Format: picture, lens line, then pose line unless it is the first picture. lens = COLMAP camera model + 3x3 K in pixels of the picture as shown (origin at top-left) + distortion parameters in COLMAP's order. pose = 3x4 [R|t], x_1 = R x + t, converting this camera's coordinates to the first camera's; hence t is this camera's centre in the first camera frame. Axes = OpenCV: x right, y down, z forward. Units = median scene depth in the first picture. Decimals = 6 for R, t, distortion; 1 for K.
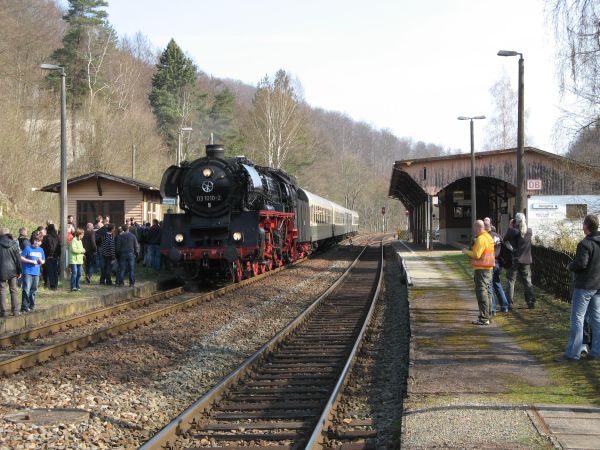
lens RADIAL K [[1181.6, 0, 300.0], [0, 1181.6, 225.0], [0, 0, 1]] dist [0.006944, -0.205559]
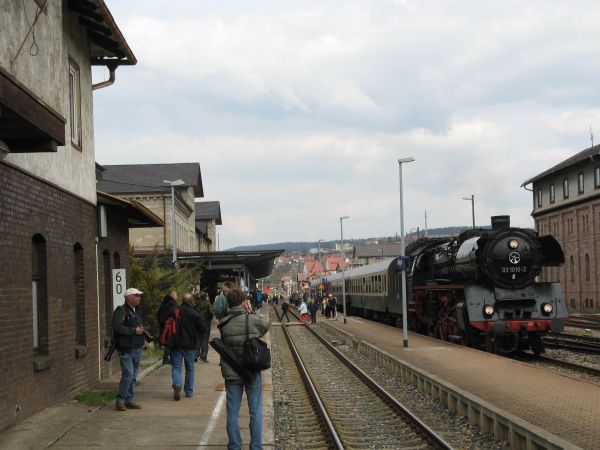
lens RADIAL K [[1181.6, 0, 300.0], [0, 1181.6, 225.0], [0, 0, 1]] dist [0.006944, -0.205559]
pose [[0.994417, 0.001037, 0.105515, -0.281967], [0.005062, 0.998332, -0.057519, -0.003092], [-0.105398, 0.057732, 0.992753, 0.024922]]
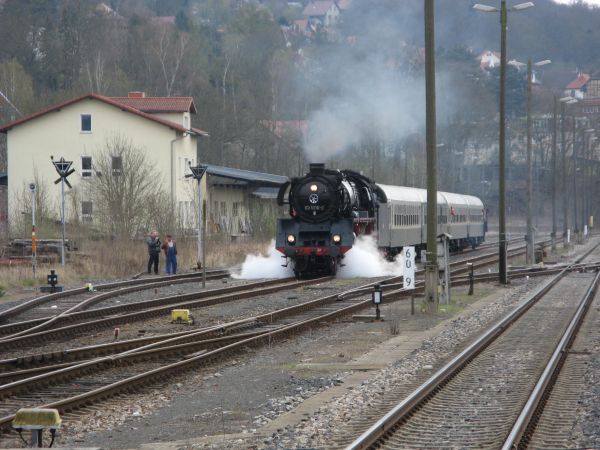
lens RADIAL K [[3623.5, 0, 300.0], [0, 3623.5, 225.0], [0, 0, 1]] dist [1.431444, 22.380896]
pose [[0.999738, 0.020305, -0.010534, -0.040111], [-0.020263, 0.999786, 0.004071, -0.015436], [0.010615, -0.003857, 0.999936, -2.257378]]
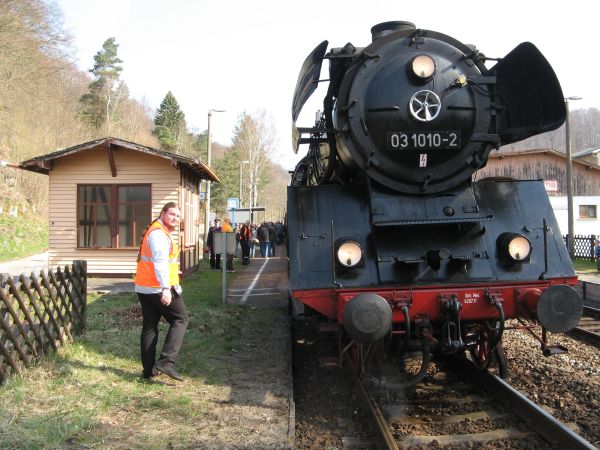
lens RADIAL K [[689.0, 0, 300.0], [0, 689.0, 225.0], [0, 0, 1]] dist [-0.177915, 0.014355]
pose [[0.995318, 0.000211, 0.096654, -0.104563], [0.000124, 0.999994, -0.003458, 0.002585], [-0.096654, 0.003454, 0.995312, 0.625894]]
